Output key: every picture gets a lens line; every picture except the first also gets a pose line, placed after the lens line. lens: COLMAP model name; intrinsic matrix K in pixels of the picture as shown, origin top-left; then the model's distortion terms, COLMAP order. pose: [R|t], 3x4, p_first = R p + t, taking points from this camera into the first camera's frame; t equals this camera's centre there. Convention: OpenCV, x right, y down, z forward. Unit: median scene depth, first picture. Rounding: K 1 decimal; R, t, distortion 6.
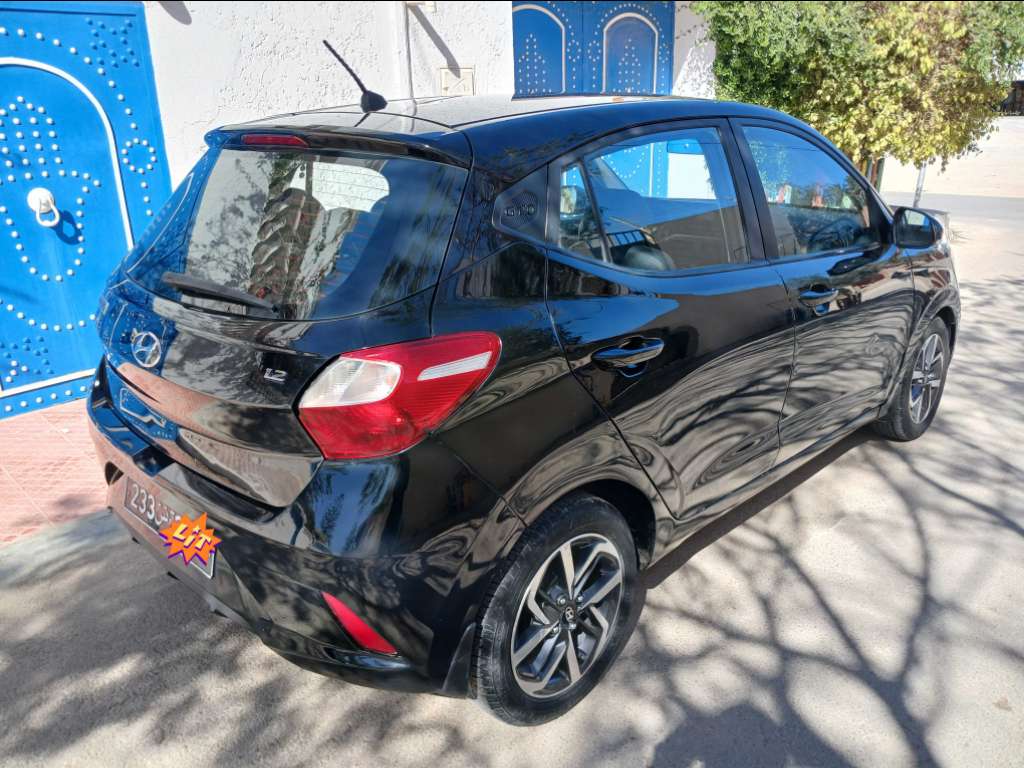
lens RADIAL K [[786.5, 0, 518.7], [0, 786.5, 377.2], [0, 0, 1]] dist [-0.029659, -0.015722]
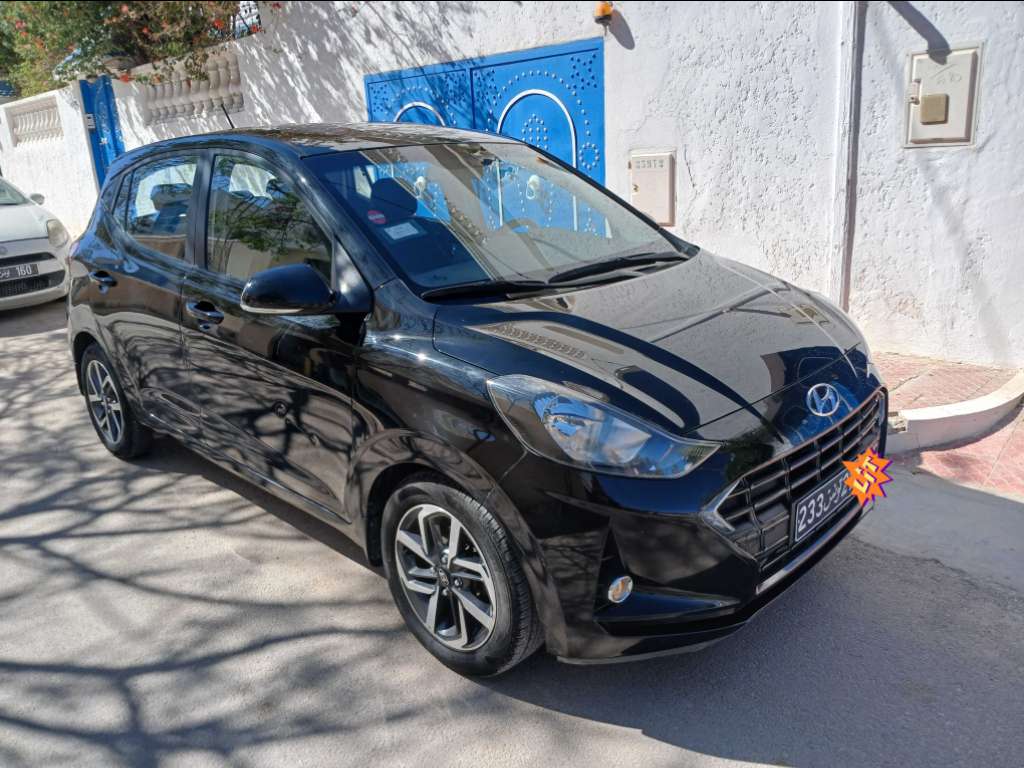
lens RADIAL K [[786.5, 0, 507.4], [0, 786.5, 391.2], [0, 0, 1]] dist [-0.029659, -0.015722]
pose [[0.020182, 0.319581, -0.947344, 1.135824], [-0.281352, 0.911060, 0.301348, -0.349090], [0.959392, 0.260455, 0.108302, 1.023804]]
